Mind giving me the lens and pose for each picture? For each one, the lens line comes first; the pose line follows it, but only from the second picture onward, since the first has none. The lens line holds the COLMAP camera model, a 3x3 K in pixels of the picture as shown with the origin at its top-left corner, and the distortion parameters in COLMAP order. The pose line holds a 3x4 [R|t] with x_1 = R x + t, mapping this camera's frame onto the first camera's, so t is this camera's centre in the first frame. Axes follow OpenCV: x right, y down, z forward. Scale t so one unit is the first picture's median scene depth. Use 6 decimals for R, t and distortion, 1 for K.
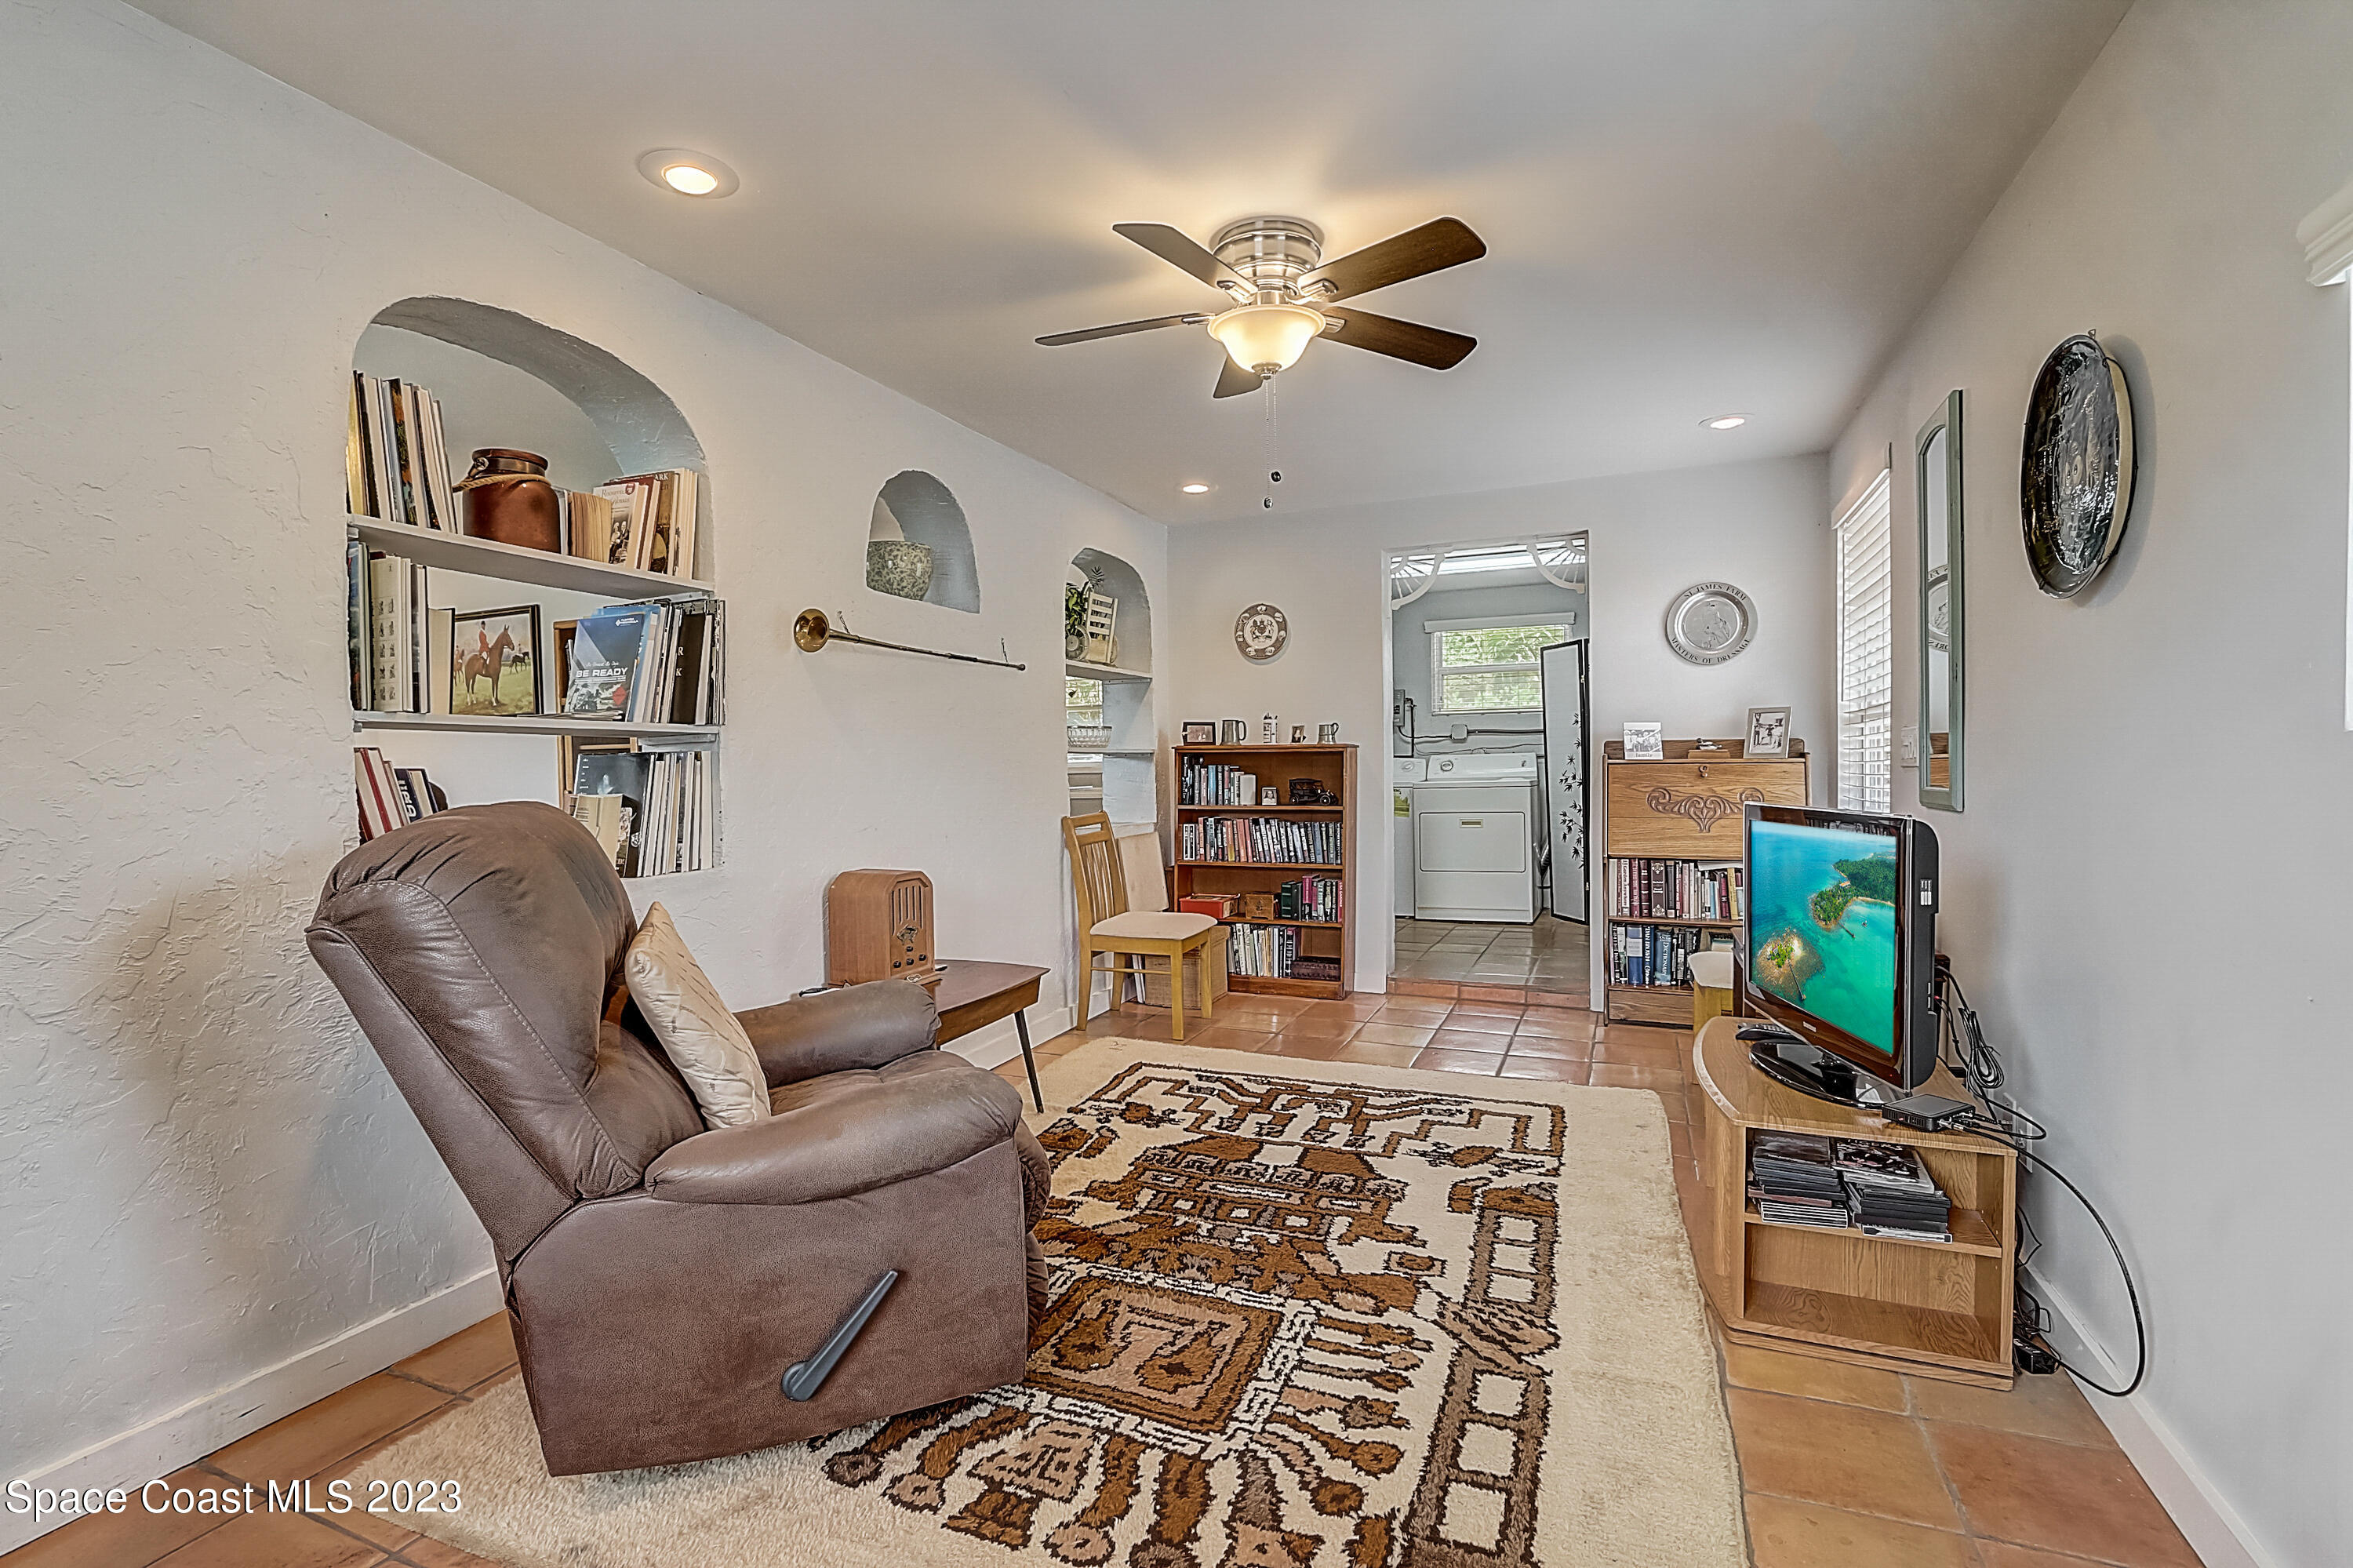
lens RADIAL K [[1077.4, 0, 1151.1], [0, 1077.4, 796.2], [0, 0, 1]] dist [-0.019652, 0.004387]
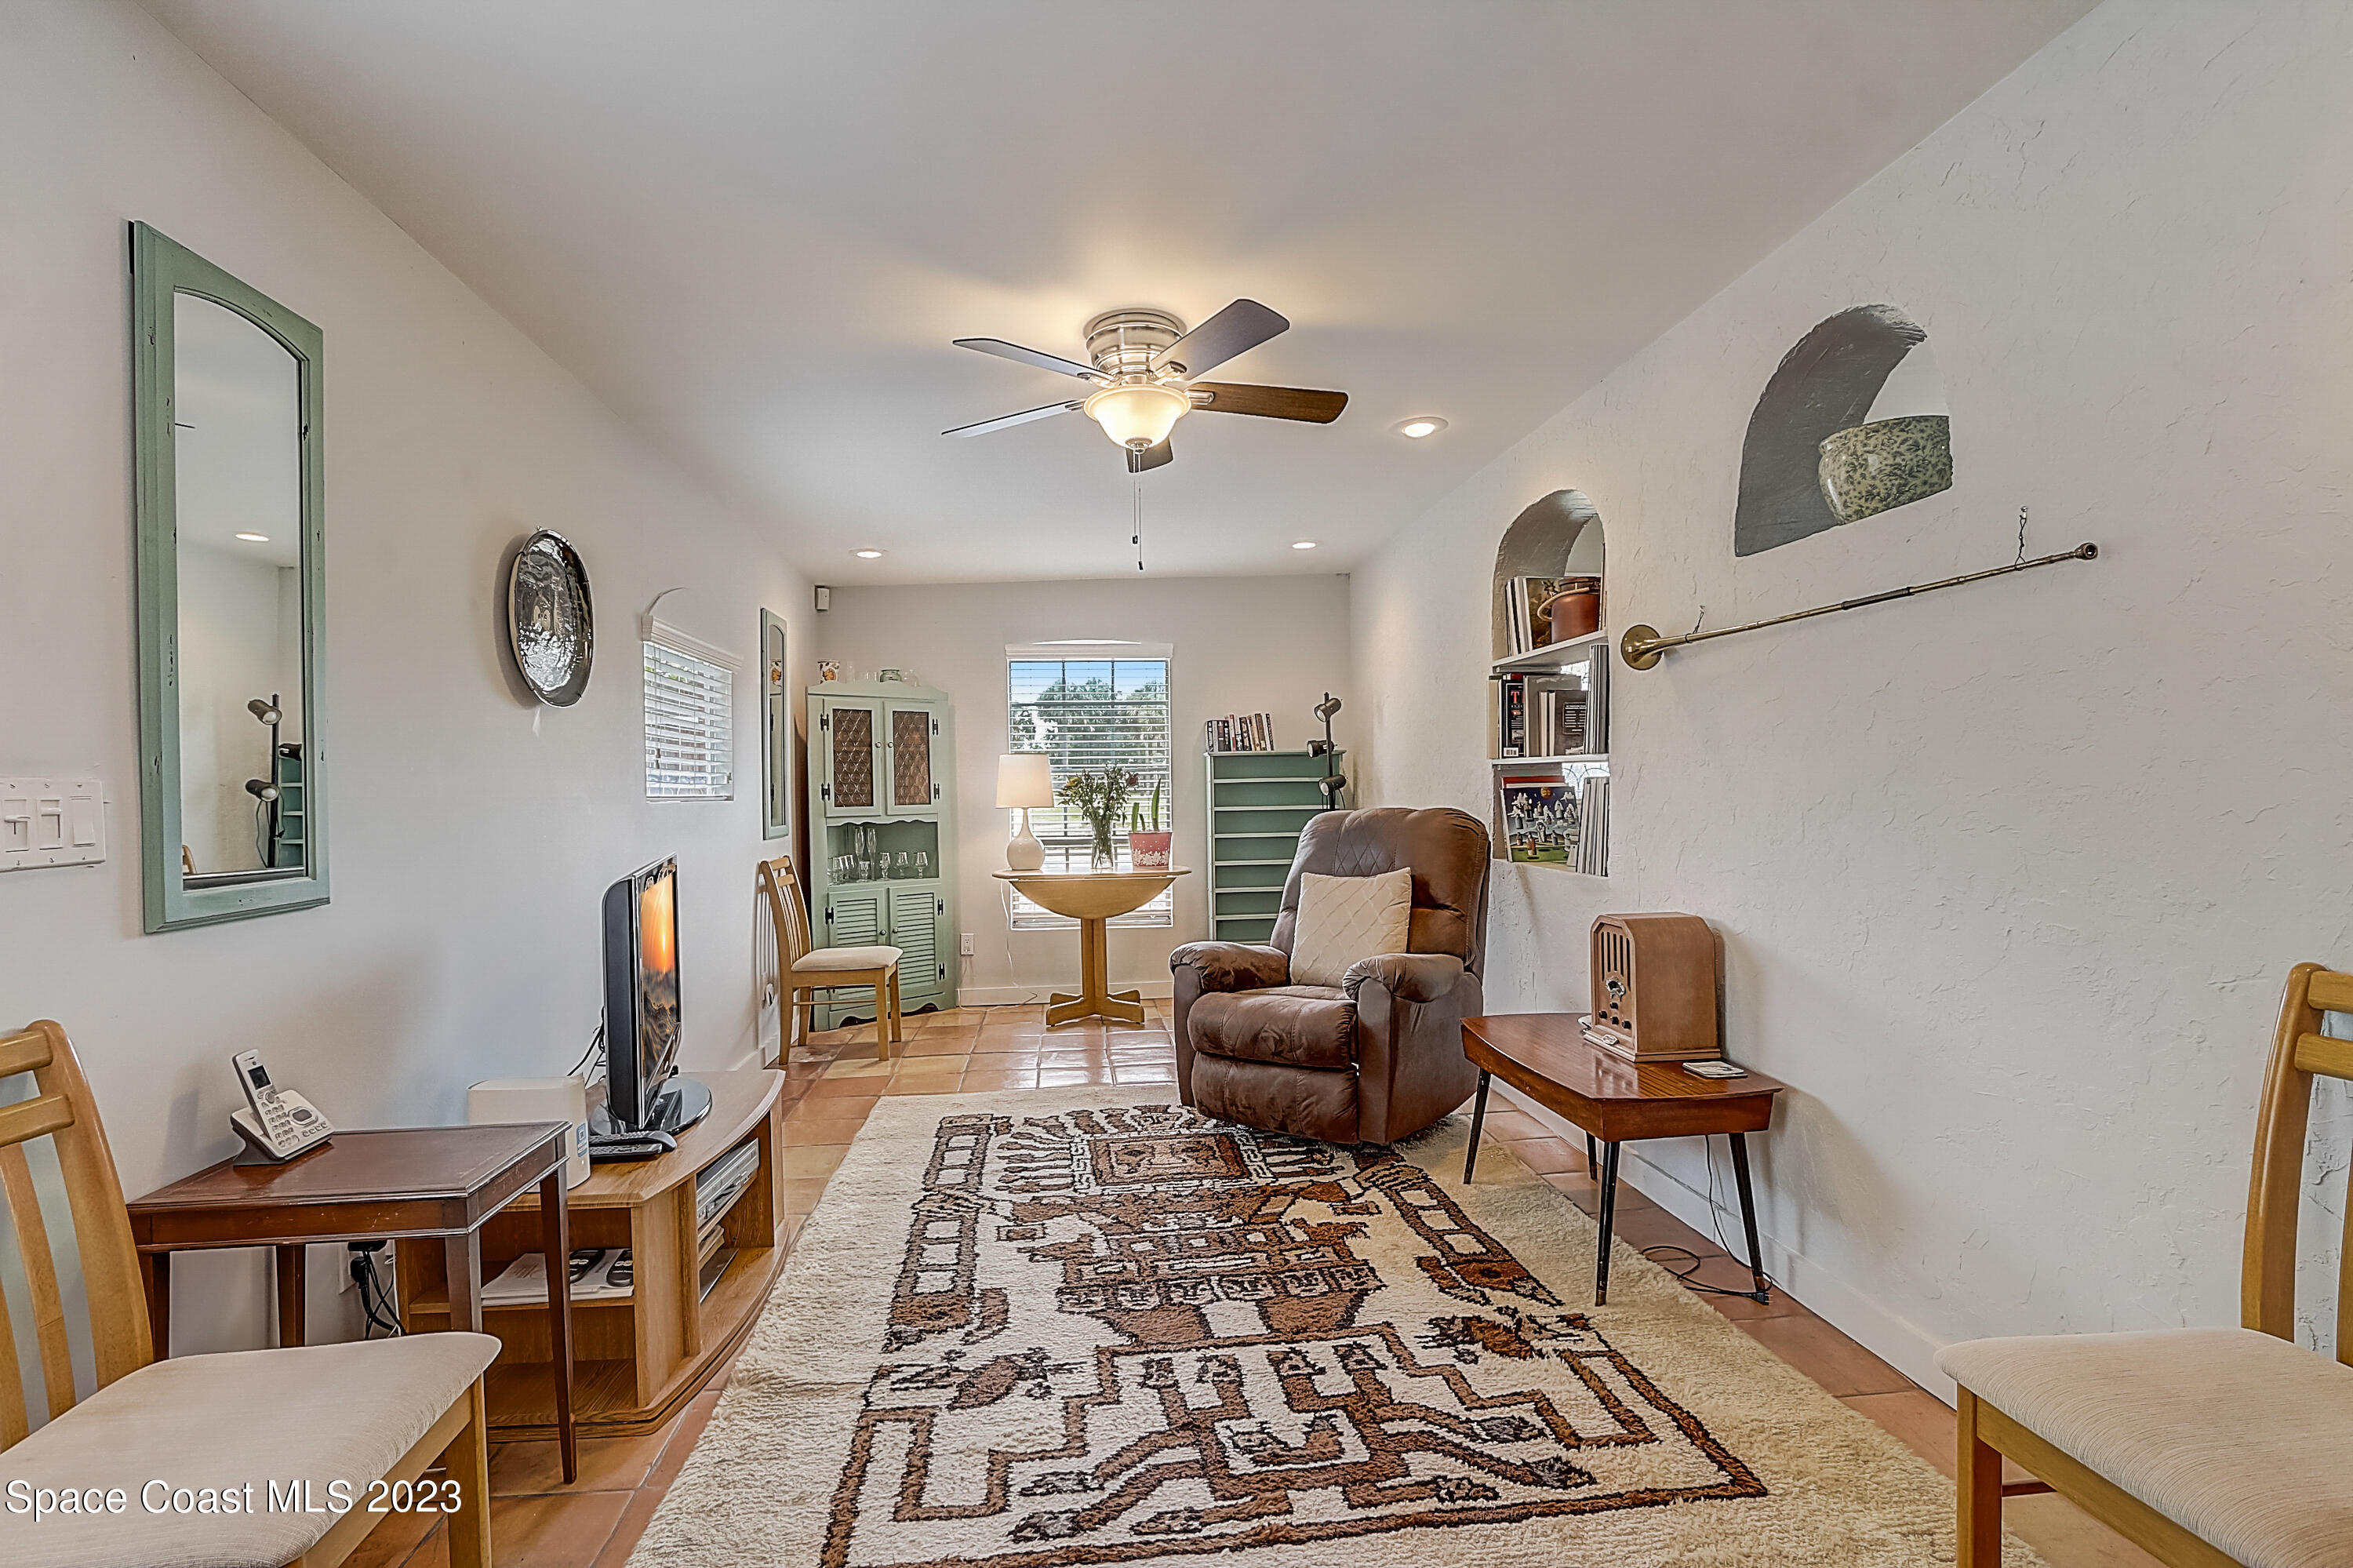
lens RADIAL K [[1077.4, 0, 1151.1], [0, 1077.4, 796.2], [0, 0, 1]] dist [-0.019652, 0.004387]
pose [[-0.878643, 0.032319, -0.476384, 0.540548], [0.015138, 0.999091, 0.039860, -0.069271], [0.477239, 0.027811, -0.878333, 1.693701]]
